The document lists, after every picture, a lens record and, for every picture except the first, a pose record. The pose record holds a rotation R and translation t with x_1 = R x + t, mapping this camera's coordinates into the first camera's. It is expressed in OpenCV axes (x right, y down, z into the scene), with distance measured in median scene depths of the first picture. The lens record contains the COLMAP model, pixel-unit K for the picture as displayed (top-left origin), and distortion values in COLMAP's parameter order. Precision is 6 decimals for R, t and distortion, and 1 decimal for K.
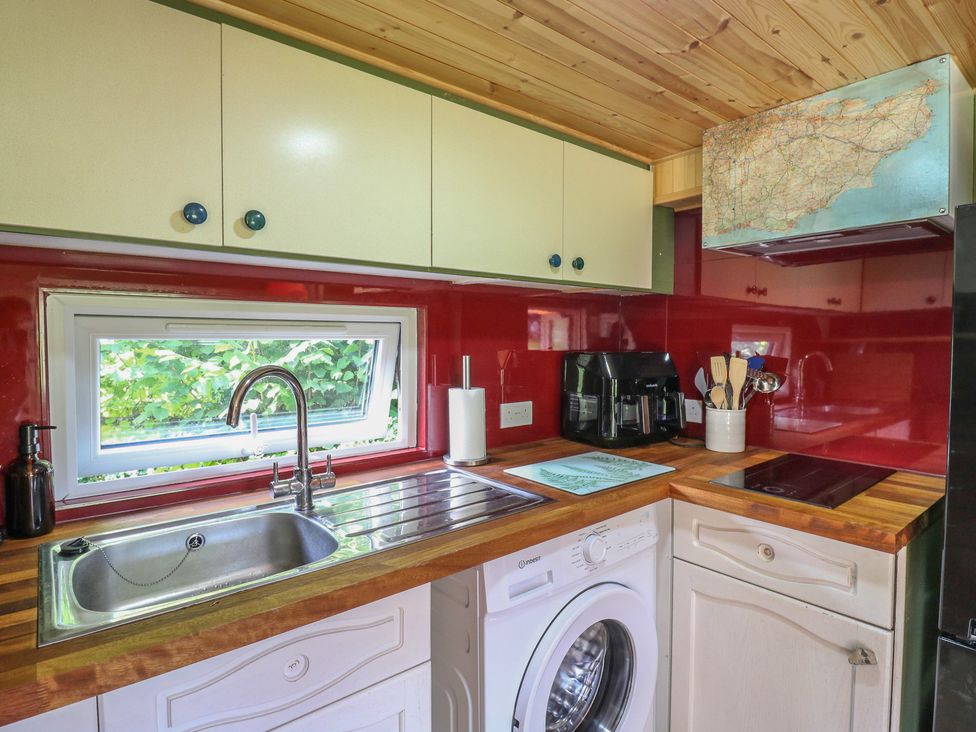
lens RADIAL K [[526.6, 0, 488.0], [0, 526.6, 366.0], [0, 0, 1]] dist [-0.035108, -0.000428]
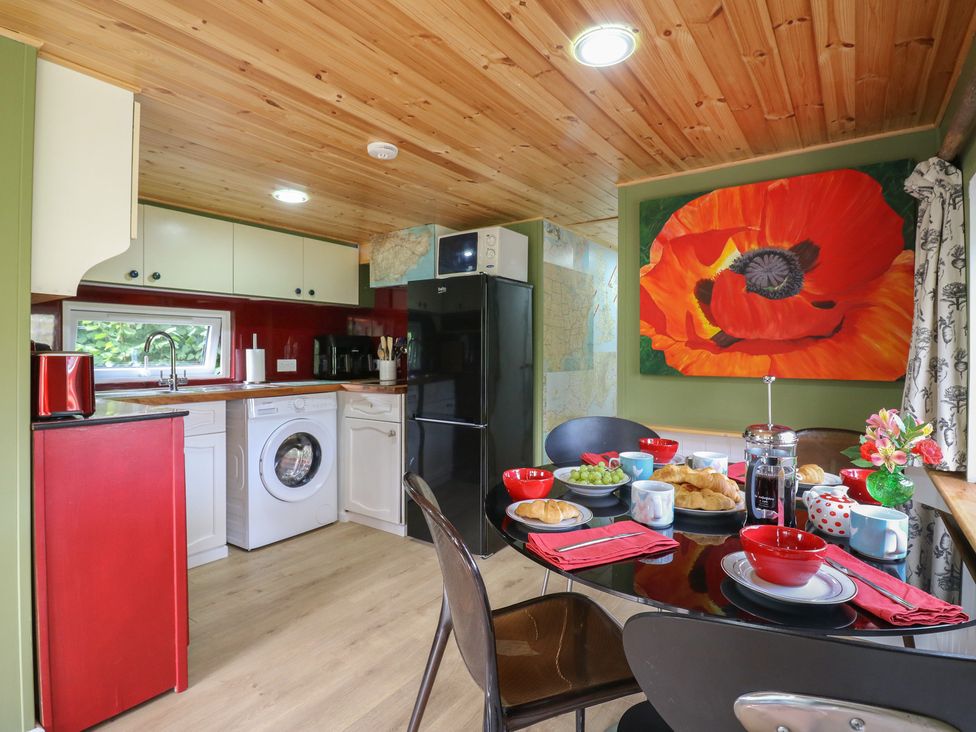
lens RADIAL K [[514.0, 0, 495.3], [0, 514.0, 356.4], [0, 0, 1]] dist [0.005493, -0.018045]
pose [[0.959922, -0.000179, 0.280267, 0.312227], [0.010887, 0.999269, -0.036651, 0.160215], [-0.280055, 0.038234, 0.959222, -1.283271]]
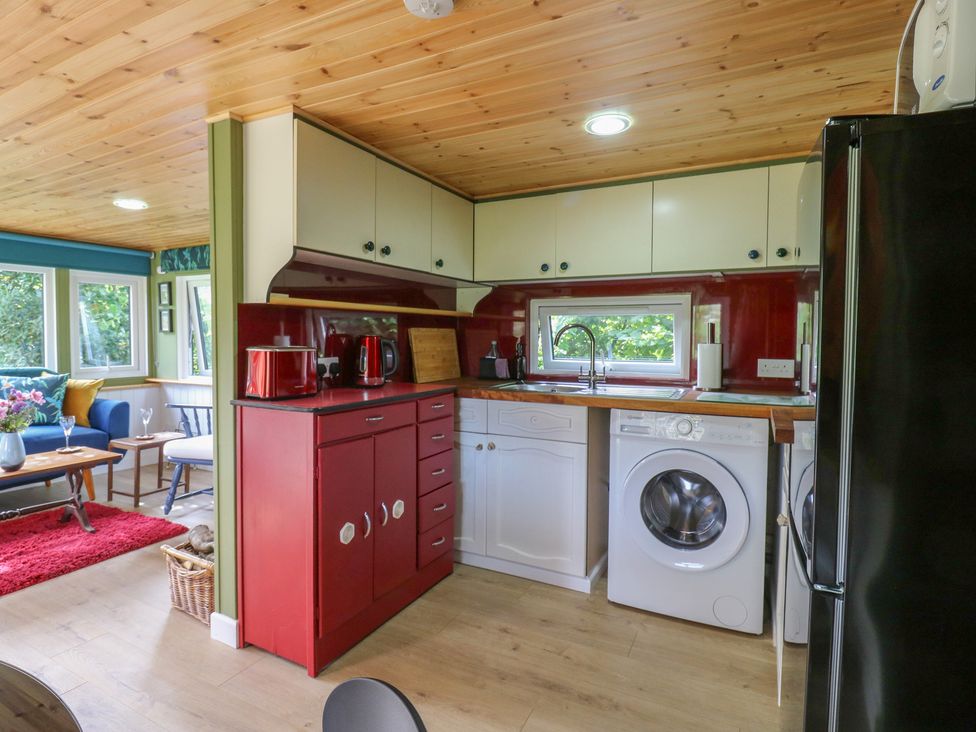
lens RADIAL K [[514.0, 0, 495.3], [0, 514.0, 356.4], [0, 0, 1]] dist [0.005493, -0.018045]
pose [[0.412558, 0.041455, -0.909988, 1.095627], [-0.051551, 0.998426, 0.022113, 0.080398], [0.909472, 0.037788, 0.414045, -0.216054]]
